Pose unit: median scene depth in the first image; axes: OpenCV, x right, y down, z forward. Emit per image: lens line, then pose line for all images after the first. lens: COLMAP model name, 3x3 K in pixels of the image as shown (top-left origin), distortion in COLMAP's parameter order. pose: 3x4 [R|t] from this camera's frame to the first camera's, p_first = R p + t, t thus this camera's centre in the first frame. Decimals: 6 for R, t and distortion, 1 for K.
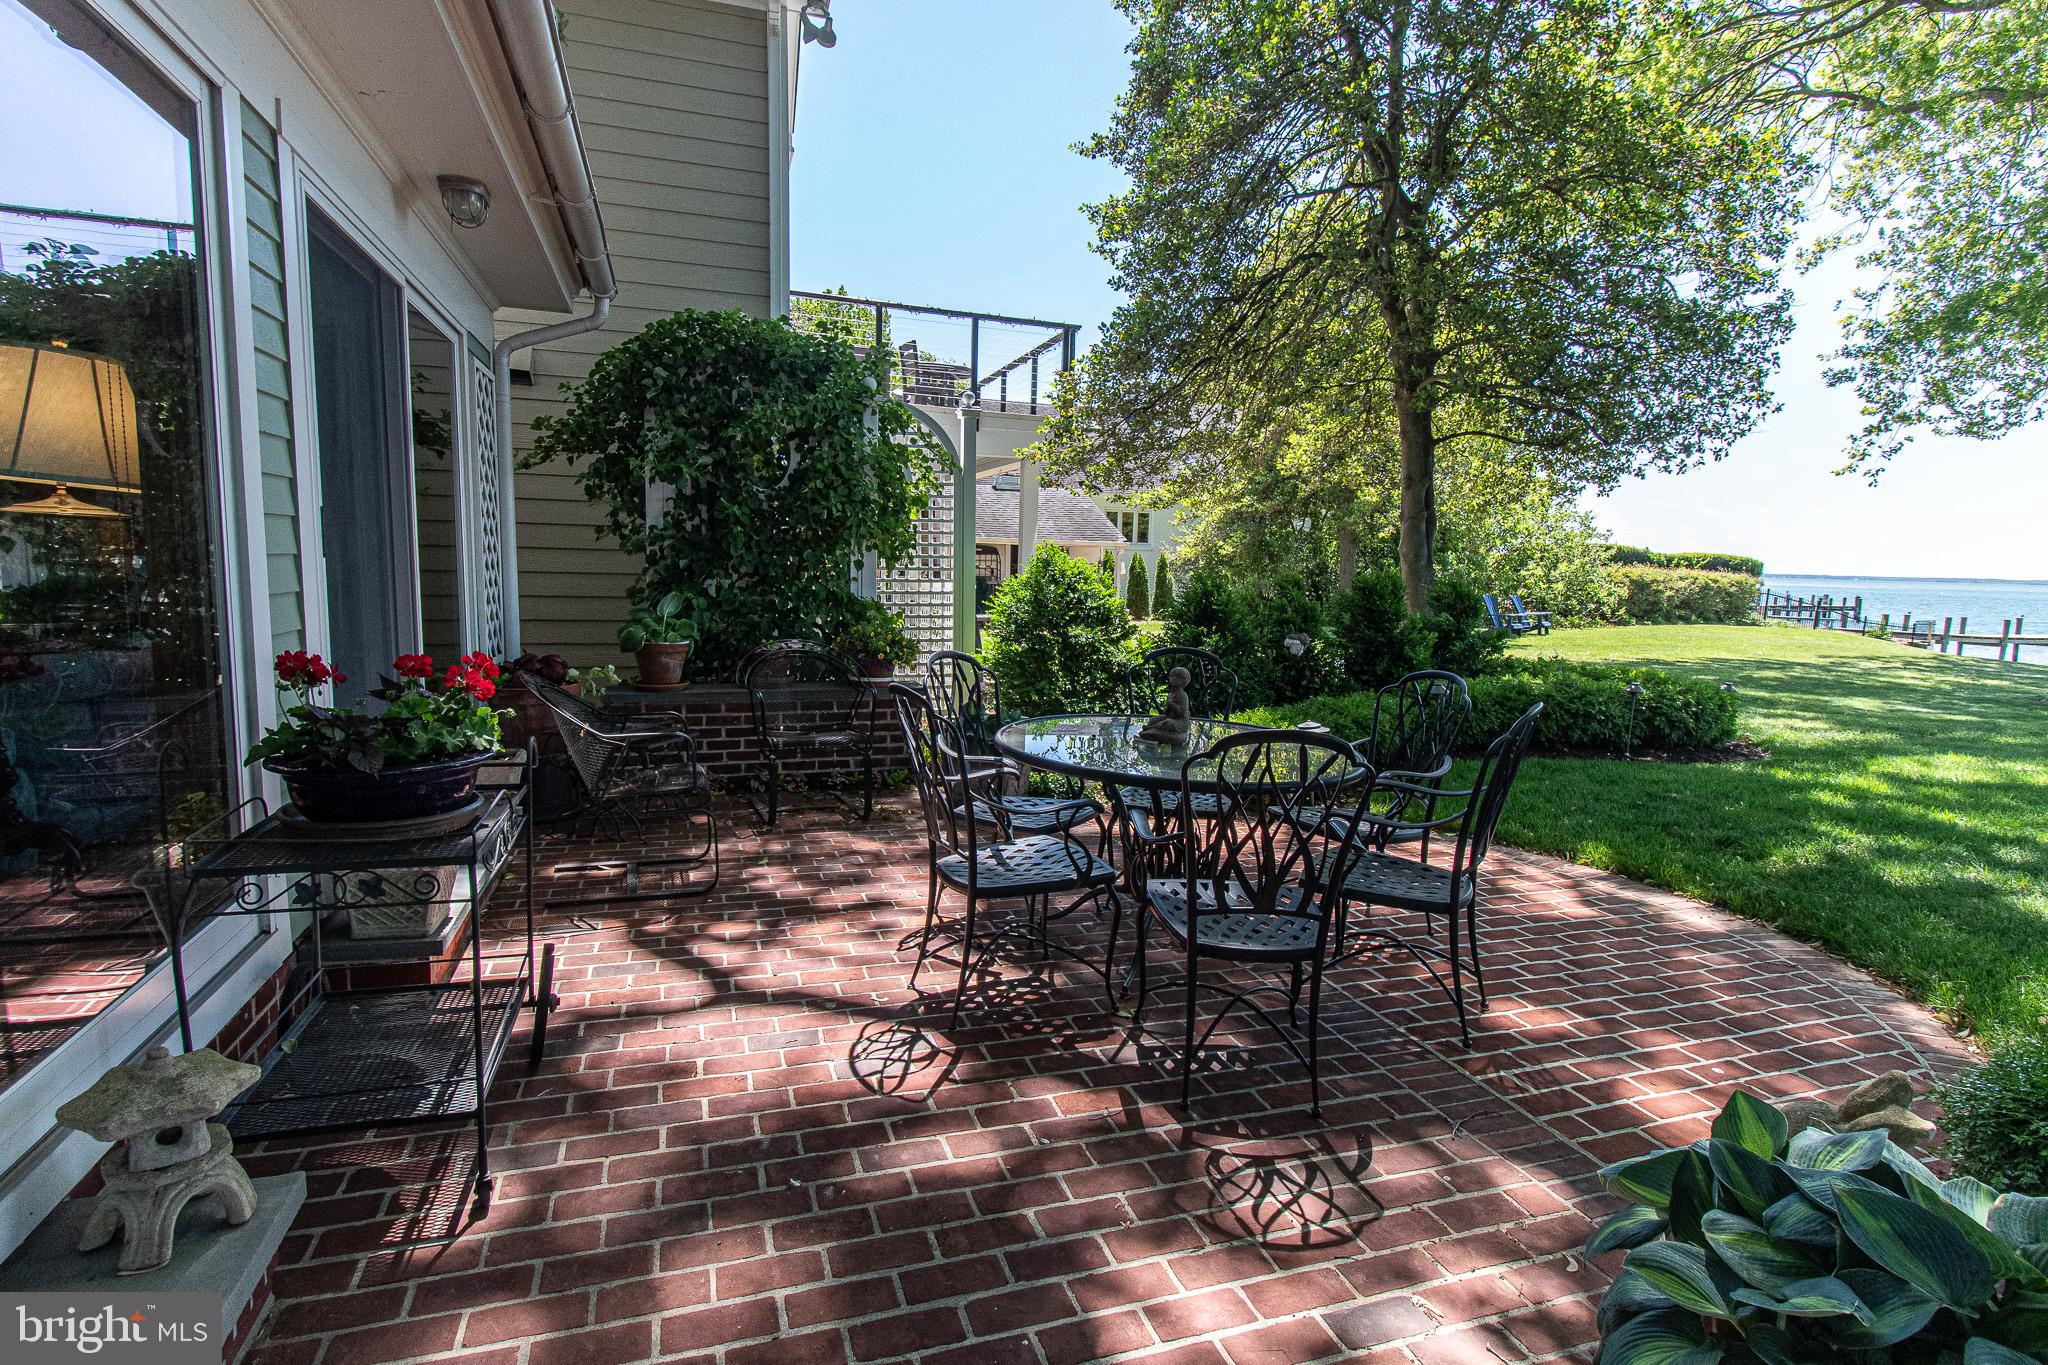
lens RADIAL K [[1050.6, 0, 1024.2], [0, 1050.6, 680.0], [0, 0, 1]] dist [-0.002954, -0.000796]
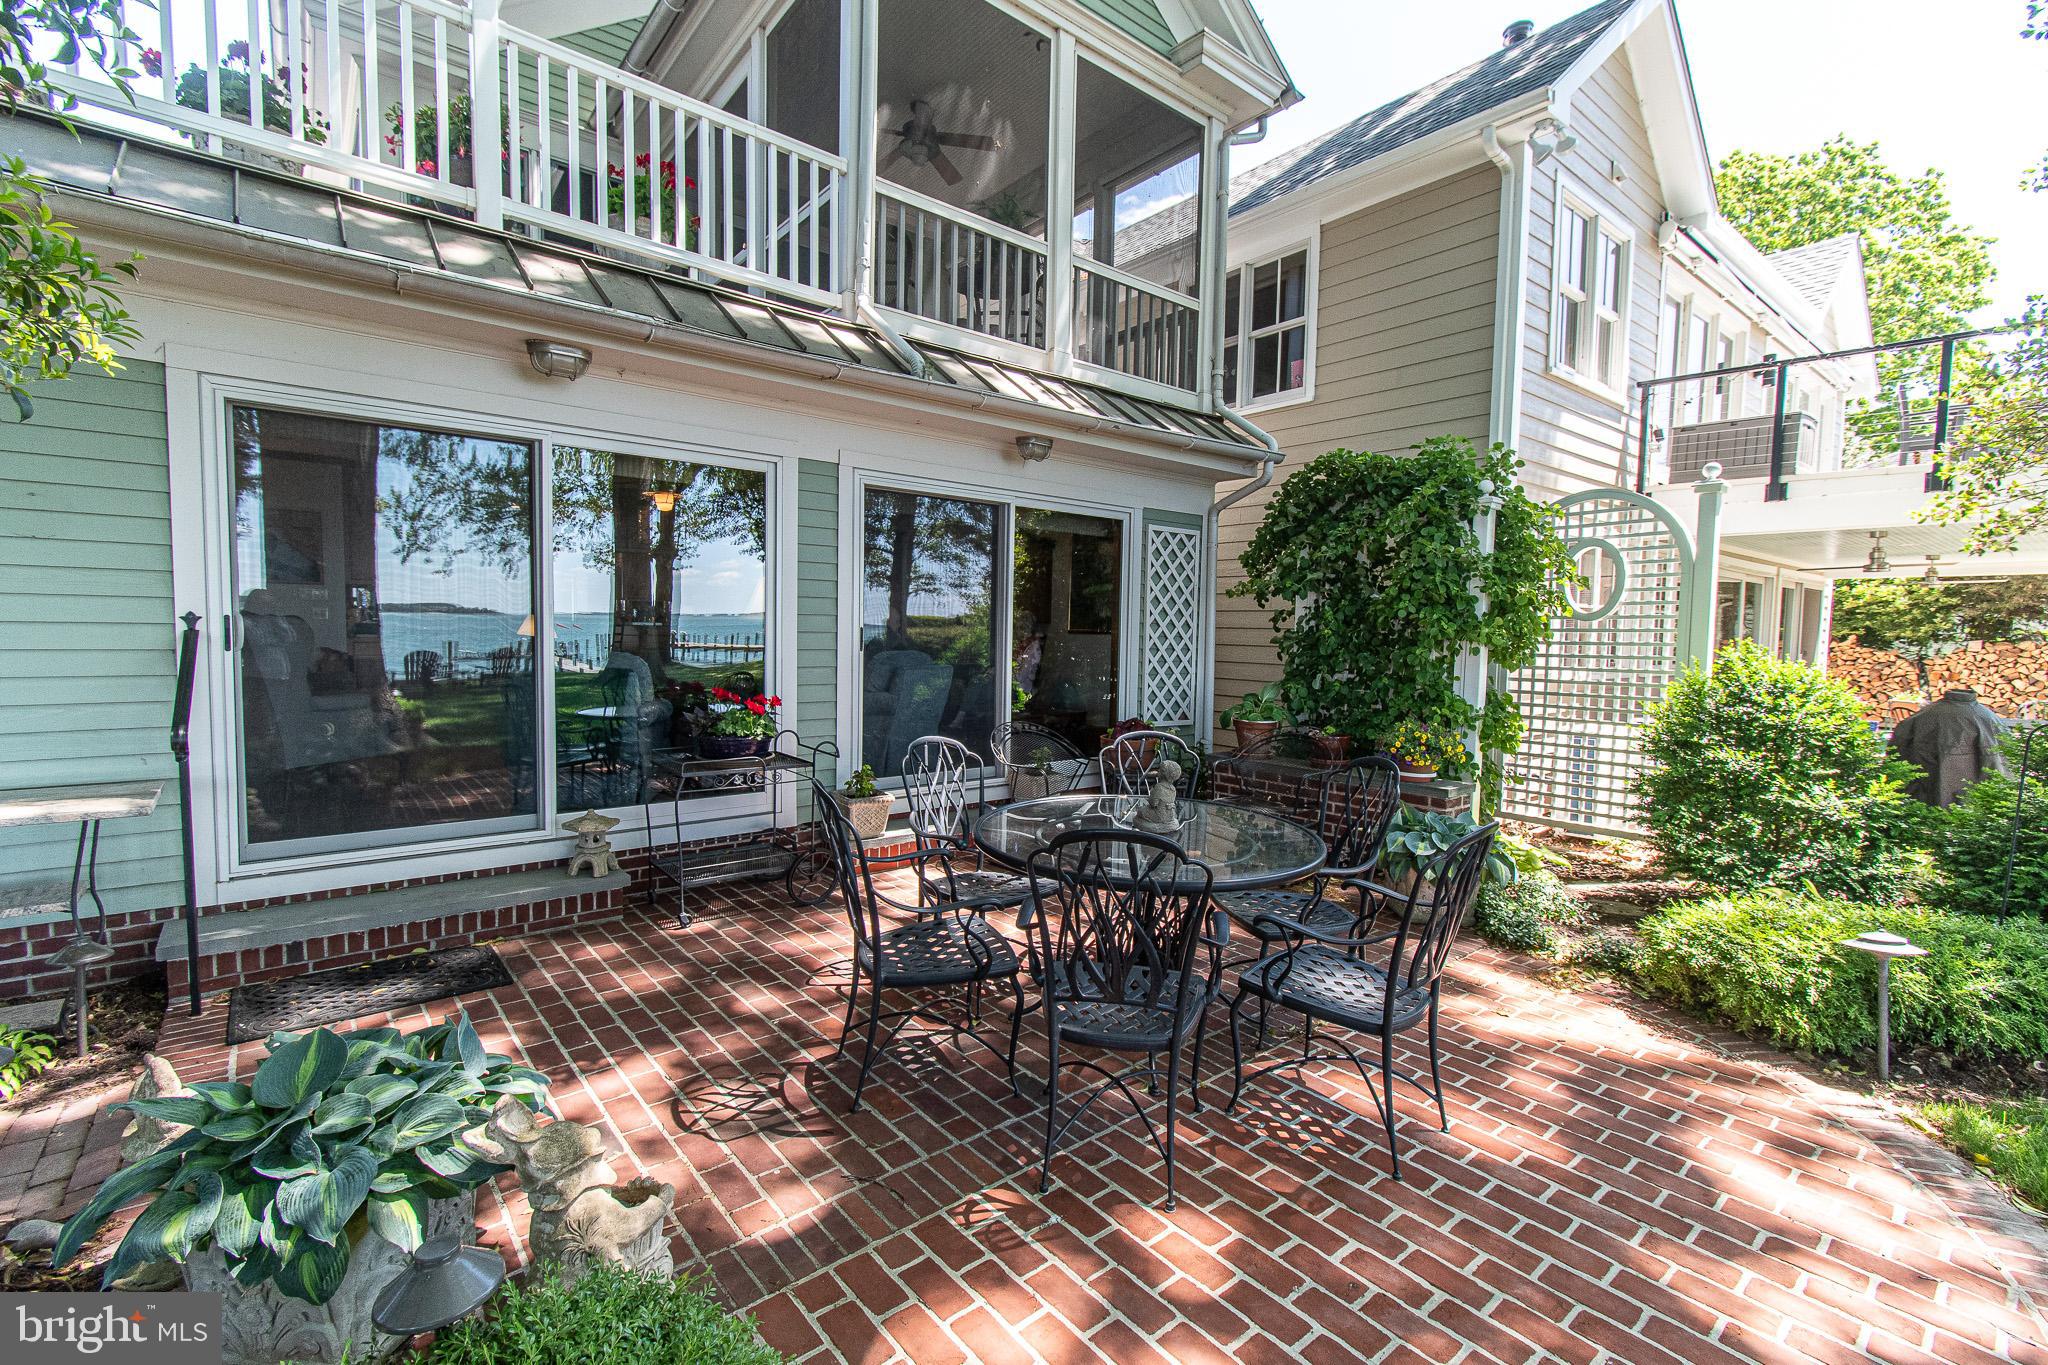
lens RADIAL K [[899.3, 0, 1023.1], [0, 899.3, 683.3], [0, 0, 1]] dist [-0.002174, -0.000674]
pose [[0.354567, 0.040951, -0.934133, 0.366326], [-0.114879, 0.993379, -0.000057, -0.030306], [0.927947, 0.107333, 0.356924, 0.209131]]
